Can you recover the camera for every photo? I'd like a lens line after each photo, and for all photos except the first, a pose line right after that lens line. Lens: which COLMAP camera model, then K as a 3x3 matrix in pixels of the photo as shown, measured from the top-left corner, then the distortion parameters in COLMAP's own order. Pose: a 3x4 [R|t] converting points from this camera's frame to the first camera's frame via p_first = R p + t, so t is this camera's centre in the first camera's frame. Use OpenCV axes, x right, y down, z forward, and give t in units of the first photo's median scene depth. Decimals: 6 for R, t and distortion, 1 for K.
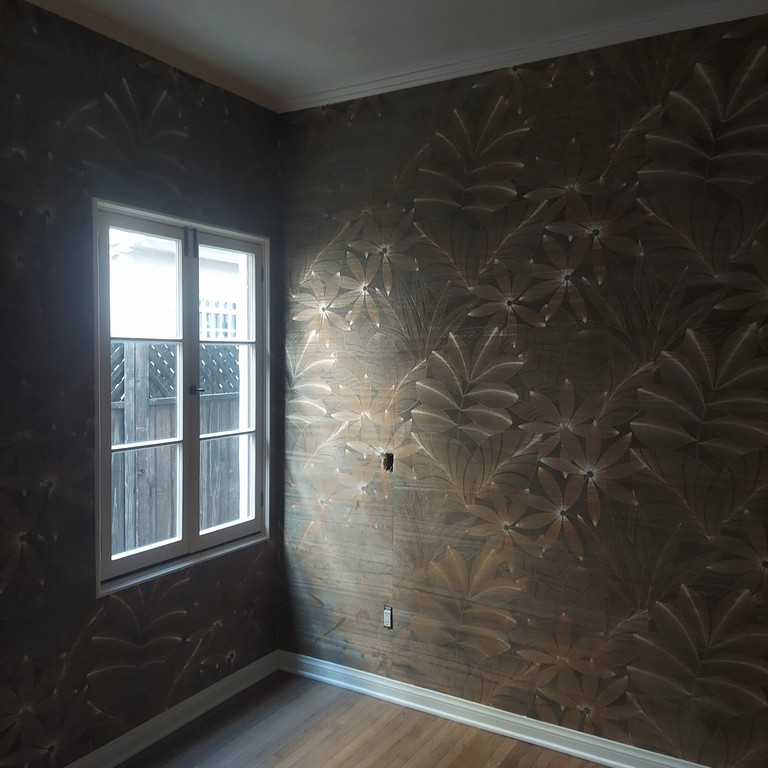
lens RADIAL K [[755.4, 0, 378.4], [0, 755.4, 385.8], [0, 0, 1]] dist [0.049076, 0.000000]
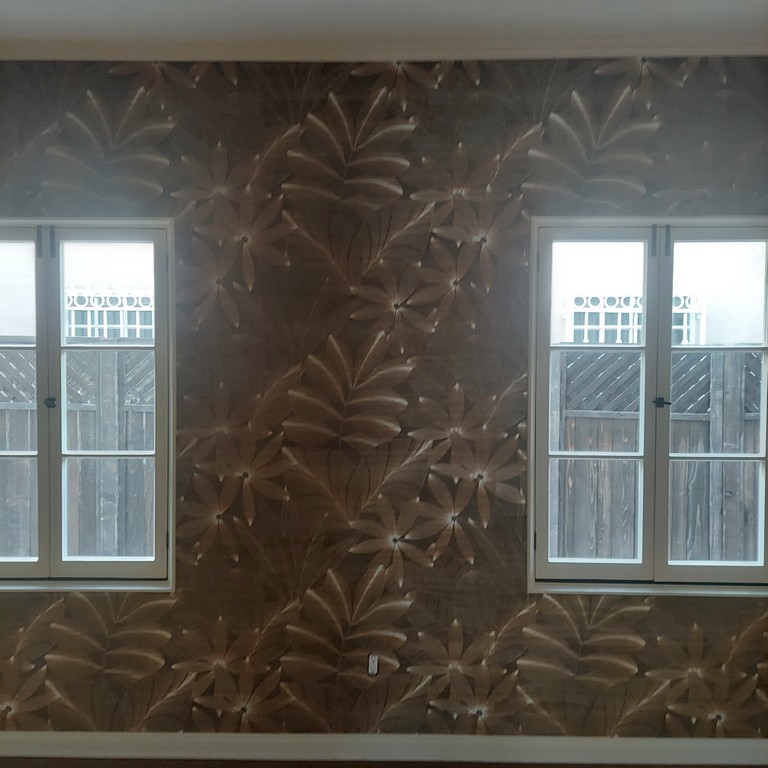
lens RADIAL K [[755.4, 0, 379.2], [0, 755.4, 385.7], [0, 0, 1]] dist [0.049076, 0.000000]
pose [[0.489316, 0.028523, -0.871640, 0.381225], [-0.039095, 0.999178, 0.010750, -0.010988], [0.871230, 0.028817, 0.490029, 0.253104]]
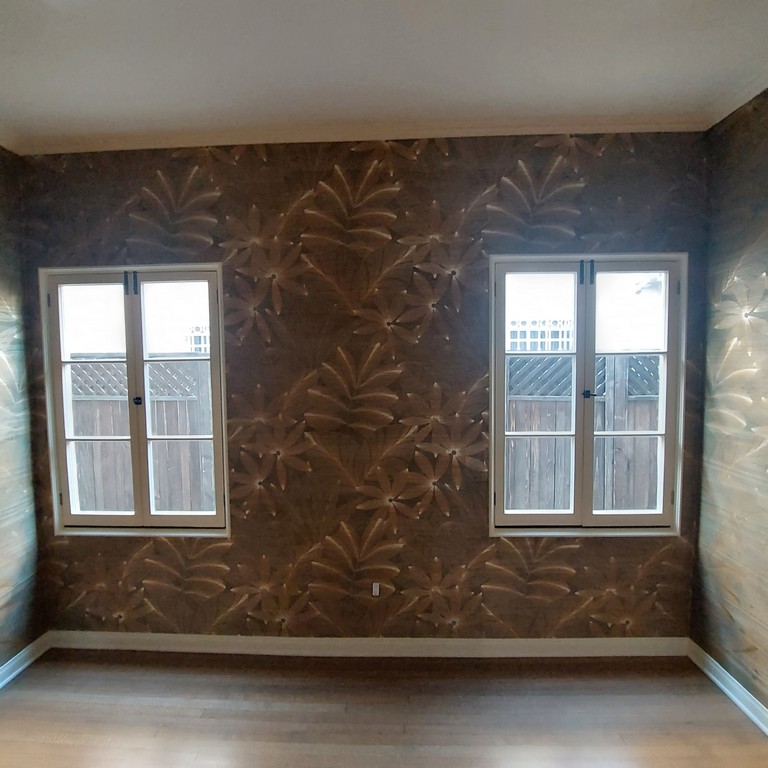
lens RADIAL K [[404.2, 0, 386.9], [0, 404.2, 382.6], [0, 0, 1]] dist [-0.018755, -0.003279]
pose [[0.472279, 0.036366, -0.880699, 0.166737], [-0.022830, 0.999318, 0.029022, -0.023877], [0.881153, 0.006400, 0.472787, 0.406793]]
